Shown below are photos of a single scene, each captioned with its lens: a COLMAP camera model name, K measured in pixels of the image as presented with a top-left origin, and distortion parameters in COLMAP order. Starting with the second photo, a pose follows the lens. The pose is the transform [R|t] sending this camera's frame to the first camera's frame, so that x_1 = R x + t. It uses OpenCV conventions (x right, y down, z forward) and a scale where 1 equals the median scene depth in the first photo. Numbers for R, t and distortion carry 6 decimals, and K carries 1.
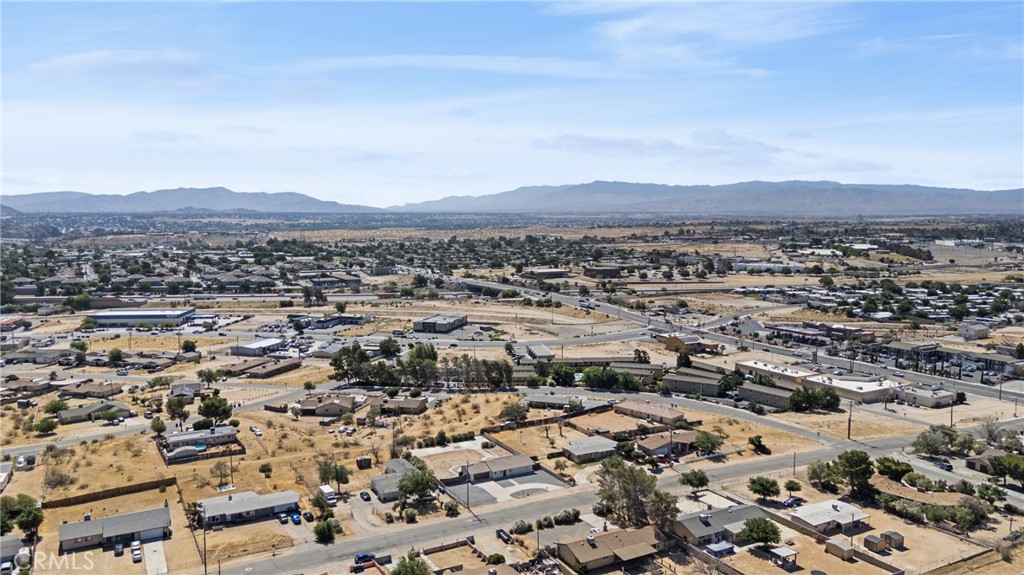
lens RADIAL K [[733.6, 0, 512.0], [0, 733.6, 287.5], [0, 0, 1]] dist [0.126890, -0.204223]
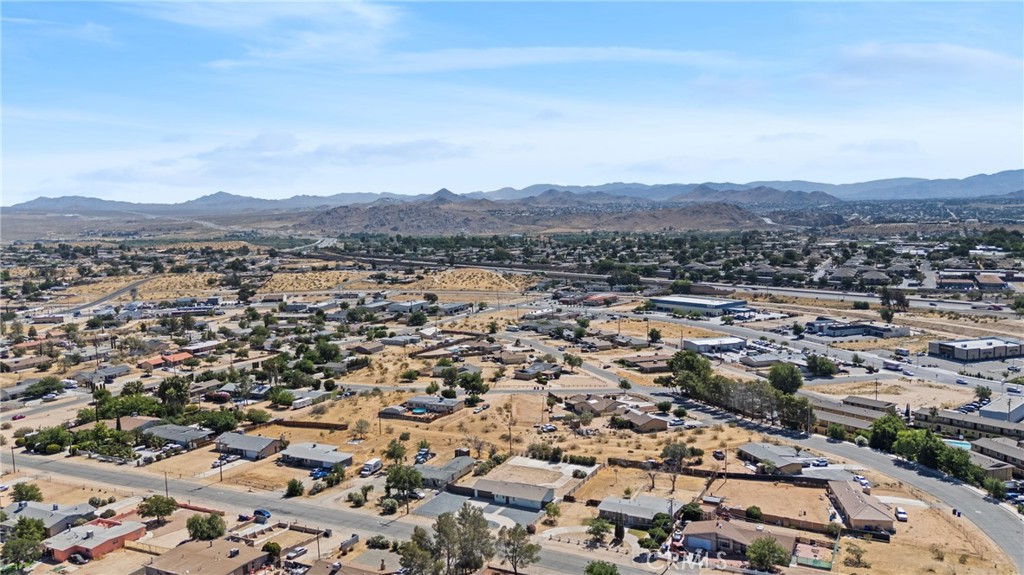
lens RADIAL K [[800.9, 0, 510.8], [0, 800.9, 247.0], [0, 0, 1]] dist [0.075029, -0.007930]
pose [[0.578998, 0.025553, -0.814928, 0.664345], [-0.058522, 0.998233, -0.010279, -0.036210], [0.813226, 0.053643, 0.579470, 0.364580]]
